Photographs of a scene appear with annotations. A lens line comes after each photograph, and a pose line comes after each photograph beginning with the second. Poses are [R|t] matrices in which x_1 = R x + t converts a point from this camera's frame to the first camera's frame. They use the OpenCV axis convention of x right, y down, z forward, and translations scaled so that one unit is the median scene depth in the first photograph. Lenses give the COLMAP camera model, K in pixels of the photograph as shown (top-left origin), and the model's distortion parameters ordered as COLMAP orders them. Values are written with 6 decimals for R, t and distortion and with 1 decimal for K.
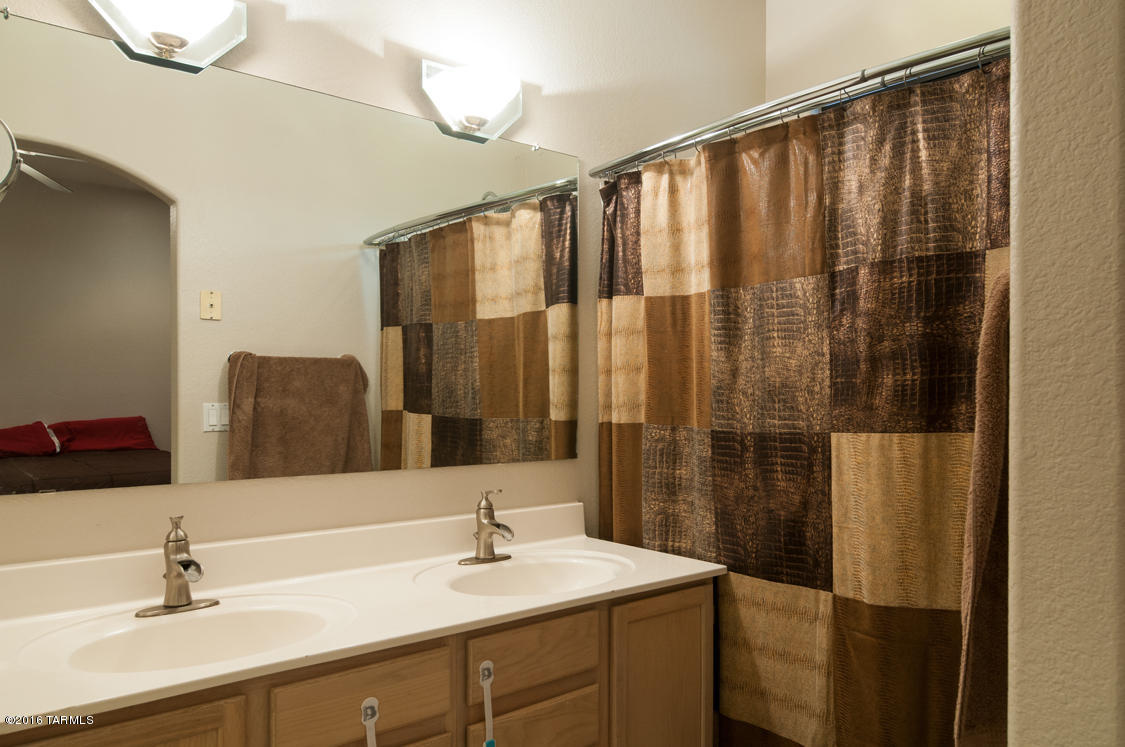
lens RADIAL K [[828.7, 0, 565.3], [0, 828.7, 380.5], [0, 0, 1]] dist [0.012922, 0.001783]
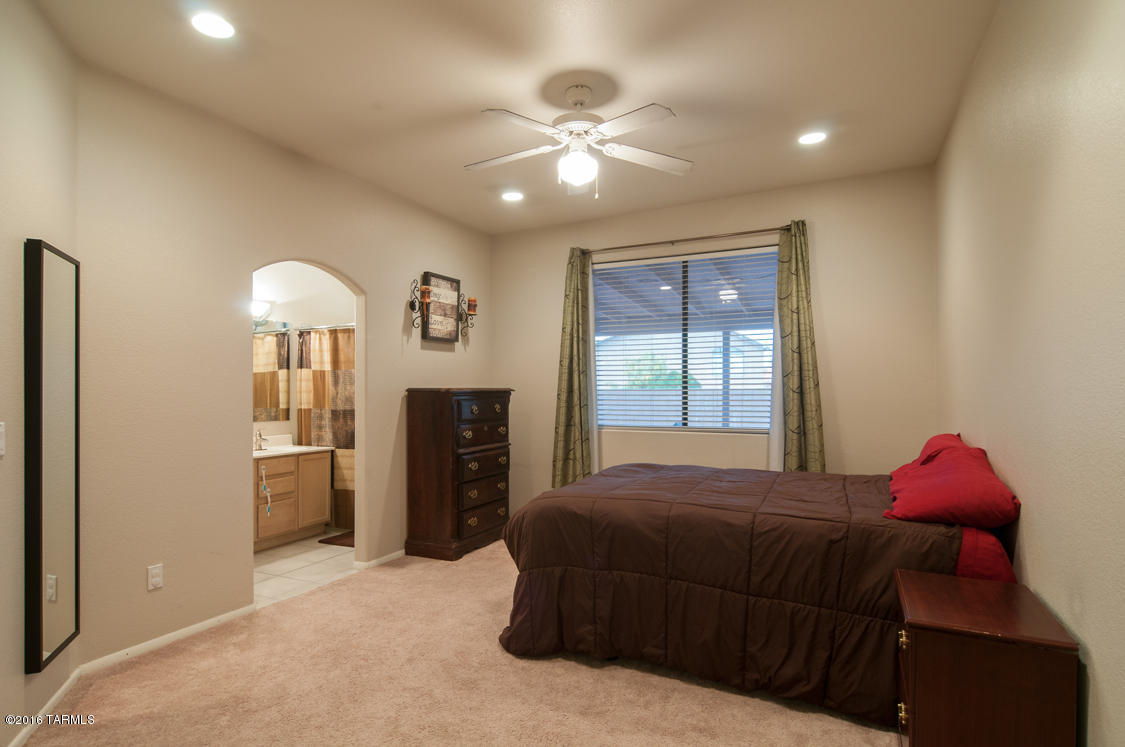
lens RADIAL K [[617.0, 0, 583.8], [0, 617.0, 389.7], [0, 0, 1]] dist [0.006181, -0.006864]
pose [[0.903235, -0.004602, 0.429122, 0.018595], [0.000044, 0.999943, 0.010632, -0.049612], [-0.429147, -0.009584, 0.903184, -1.734805]]
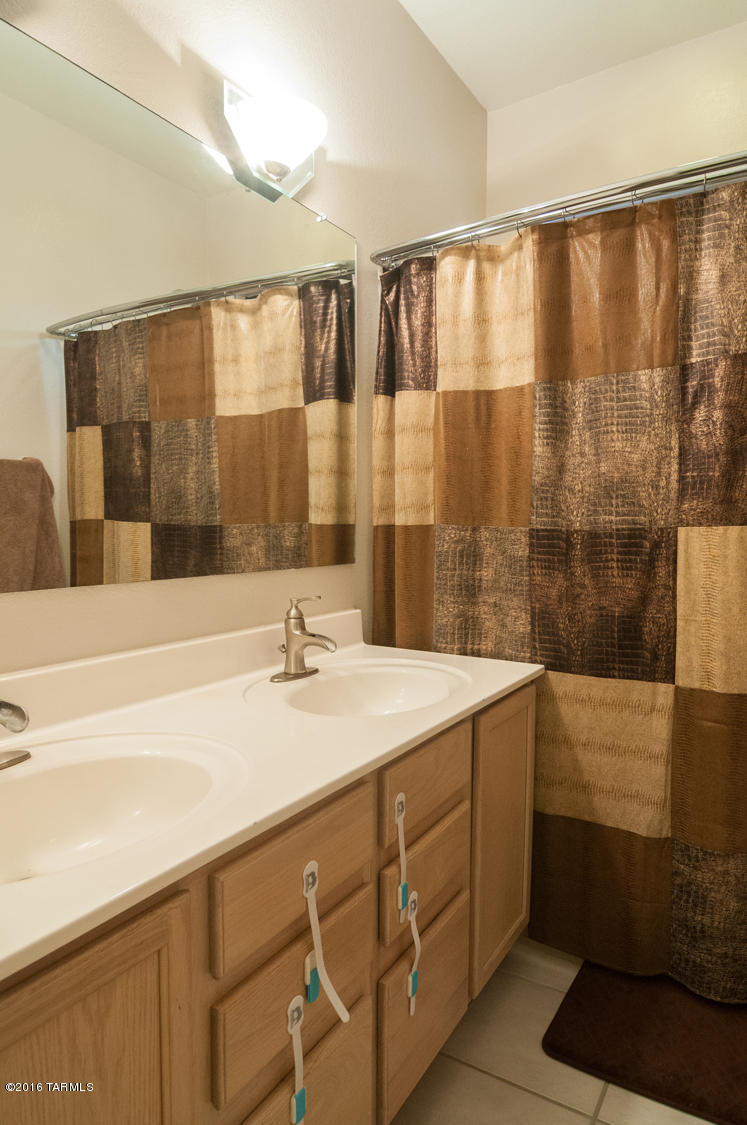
lens RADIAL K [[716.7, 0, 367.3], [0, 716.7, 557.8], [0, 0, 1]] dist [0.001711, -0.011612]
pose [[0.950958, -0.015236, 0.308945, -0.251089], [-0.005769, 0.997739, 0.066962, 0.036408], [-0.309267, -0.065461, 0.948720, 0.242179]]
